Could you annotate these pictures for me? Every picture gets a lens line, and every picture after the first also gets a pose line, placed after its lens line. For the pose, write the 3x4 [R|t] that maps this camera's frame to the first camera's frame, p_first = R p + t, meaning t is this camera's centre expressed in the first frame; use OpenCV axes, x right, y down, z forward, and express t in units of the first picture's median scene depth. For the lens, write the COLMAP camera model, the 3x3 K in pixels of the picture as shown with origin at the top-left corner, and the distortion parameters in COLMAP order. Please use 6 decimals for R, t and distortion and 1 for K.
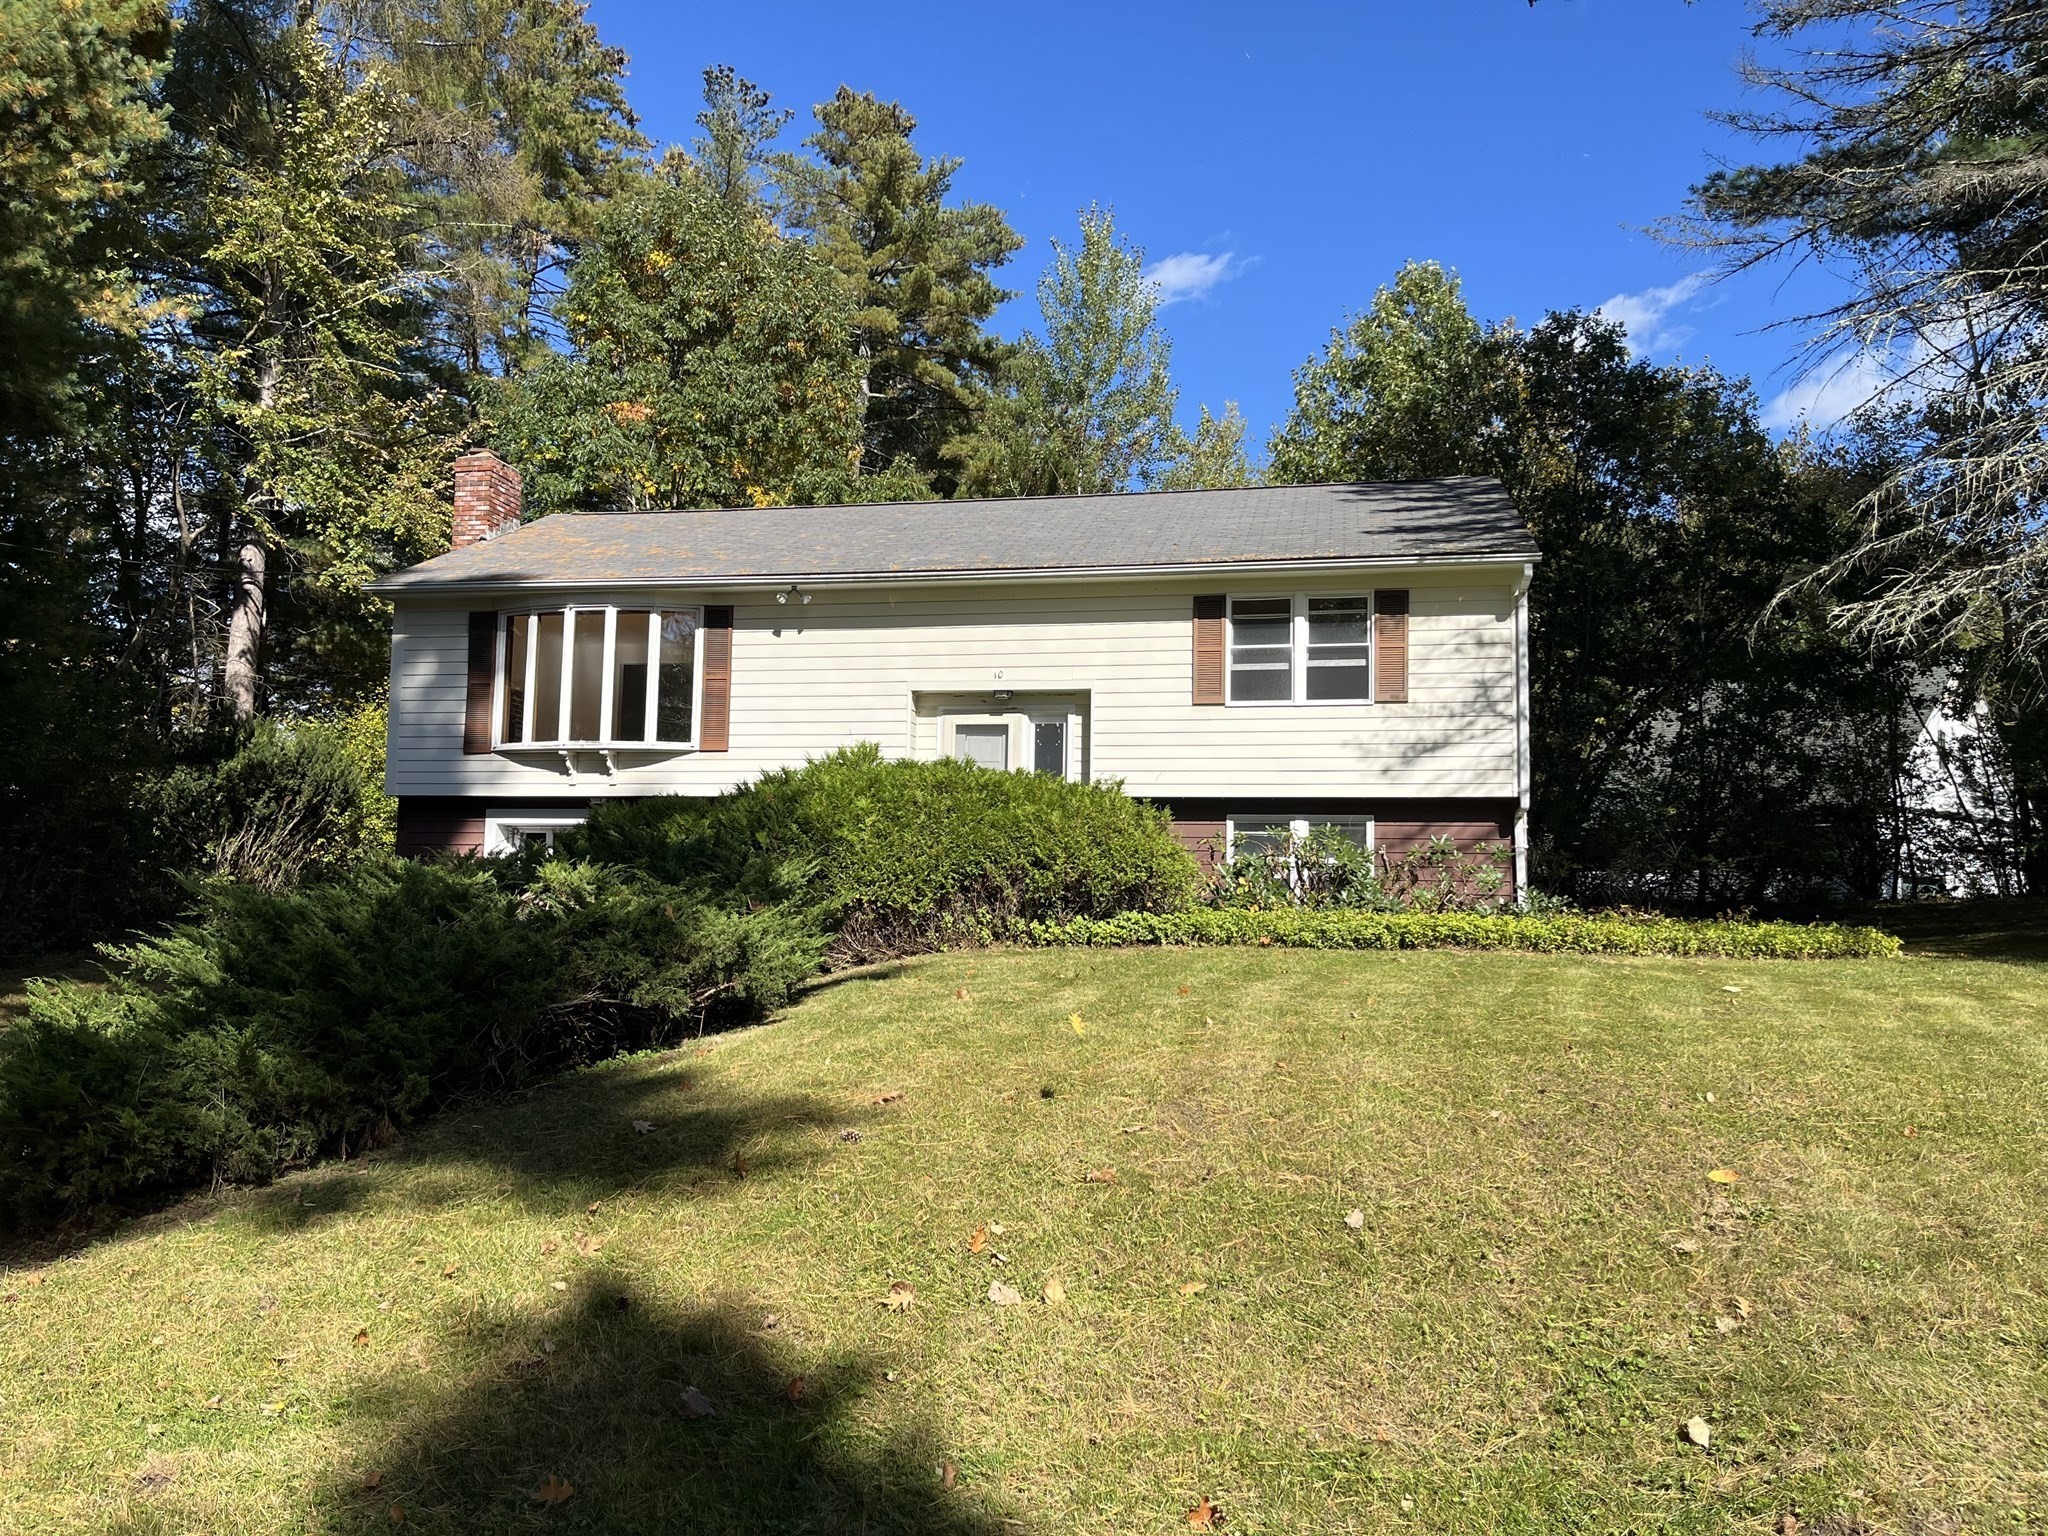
lens RADIAL K [[1563.8, 0, 1022.7], [0, 1563.8, 783.6], [0, 0, 1]] dist [0.064235, -0.072000]
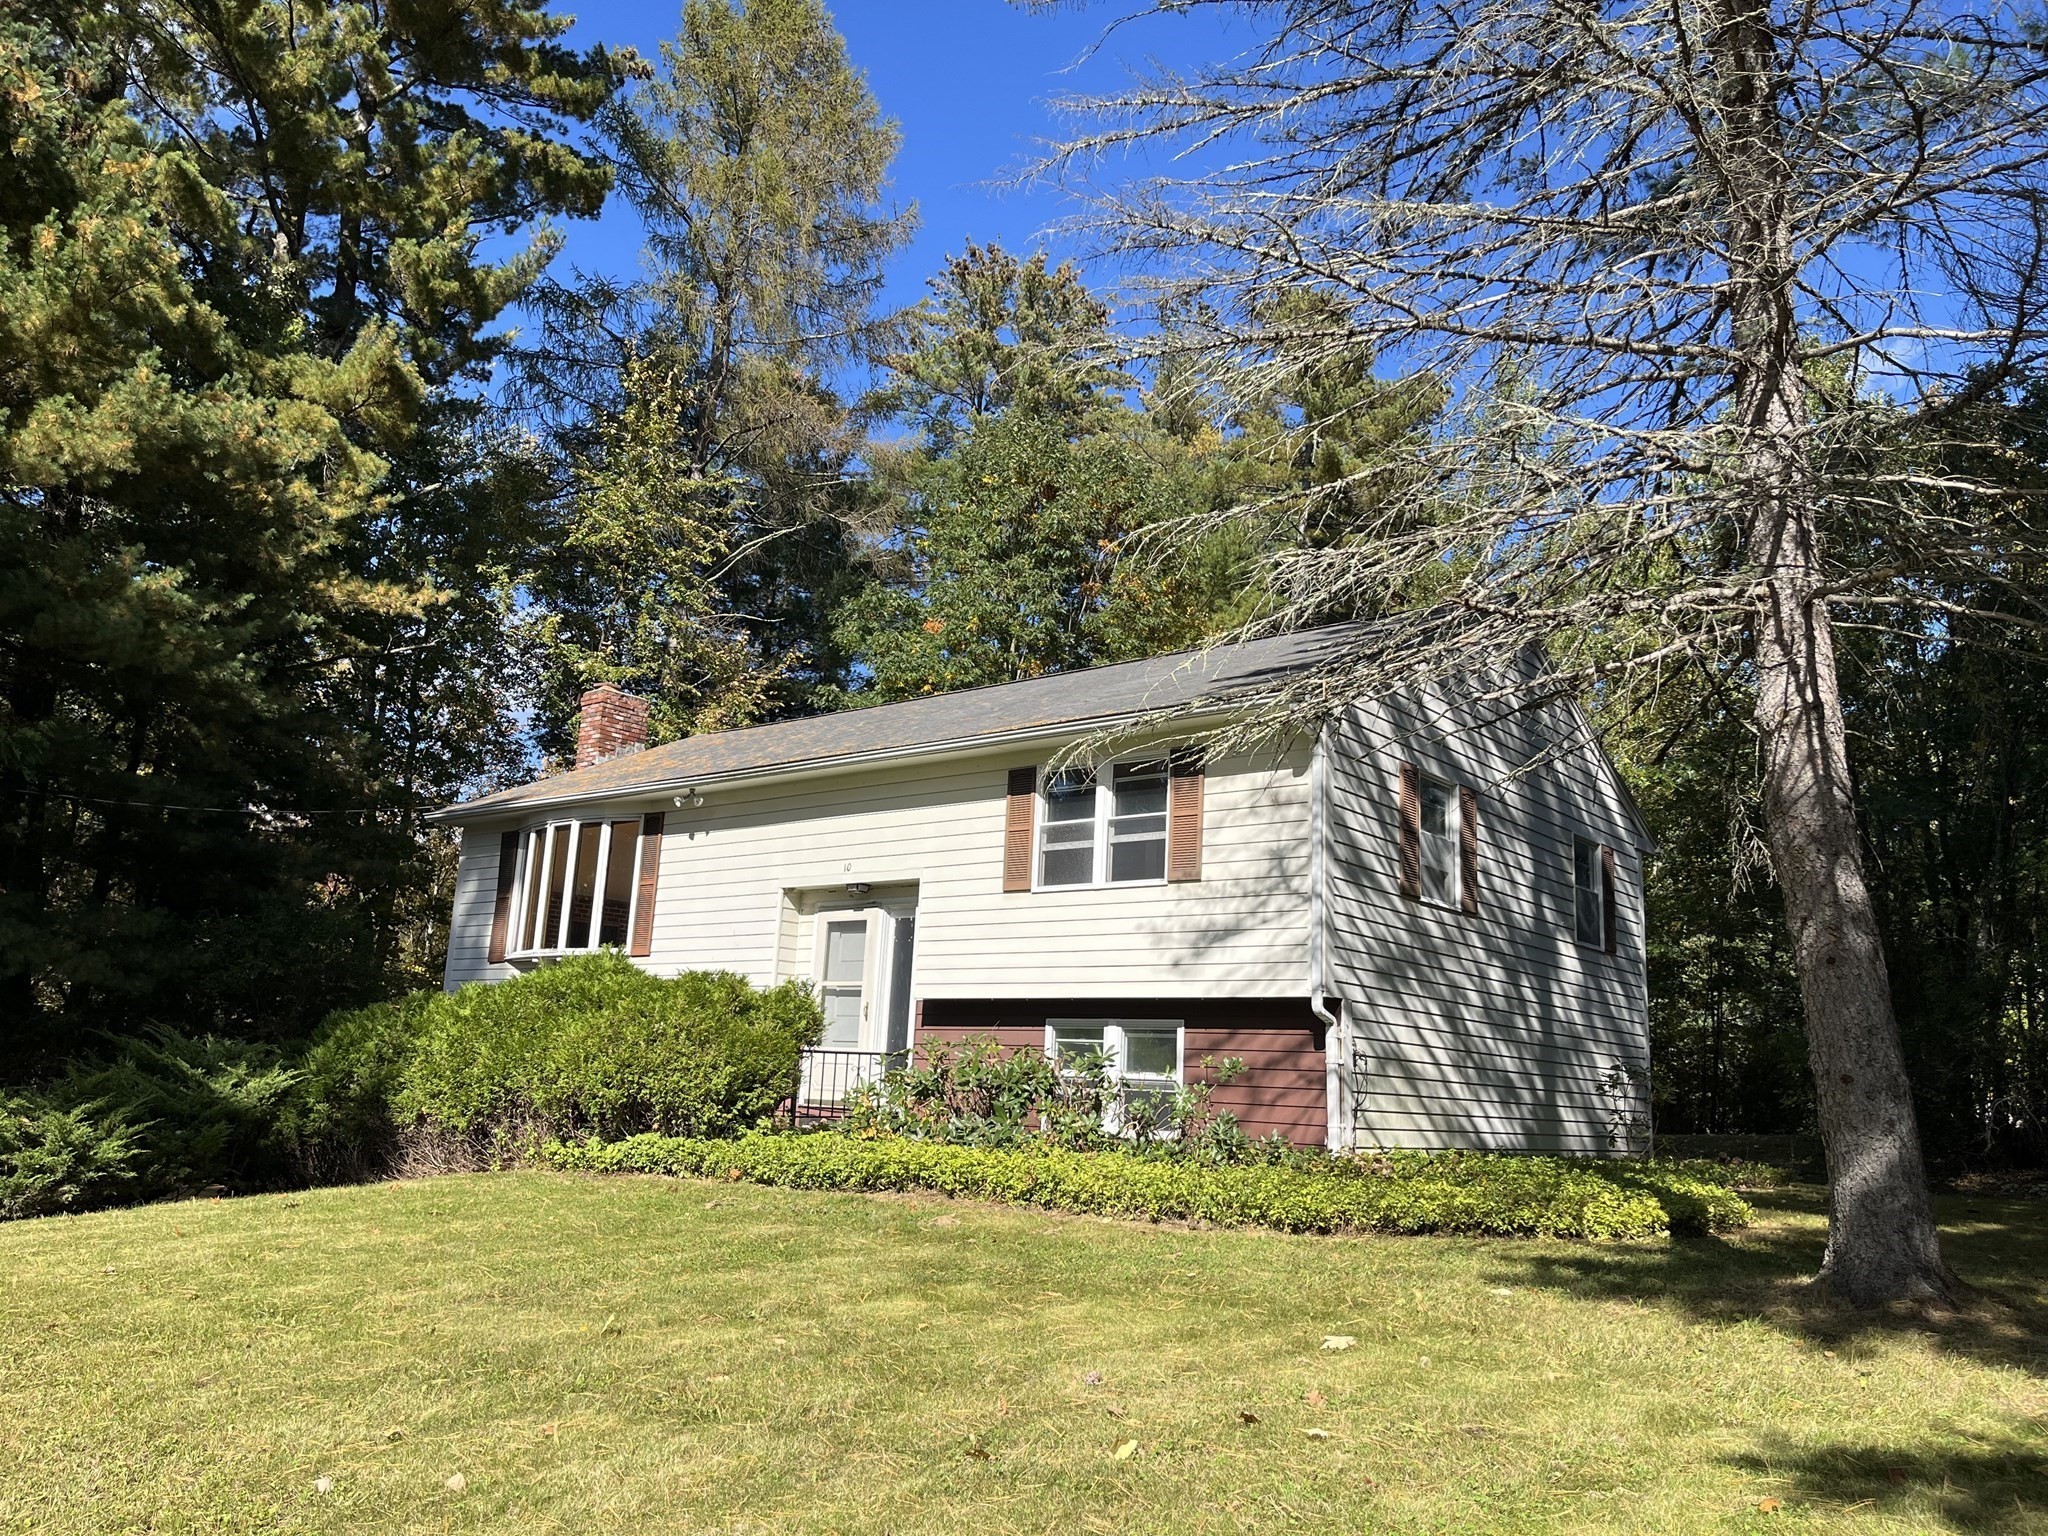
lens RADIAL K [[1563.8, 0, 1023.6], [0, 1563.8, 749.9], [0, 0, 1]] dist [0.064235, -0.072000]
pose [[0.878338, -0.079878, -0.471319, 0.544392], [0.010376, 0.988894, -0.148258, 0.001259], [0.477927, 0.125330, 0.869412, 0.227229]]
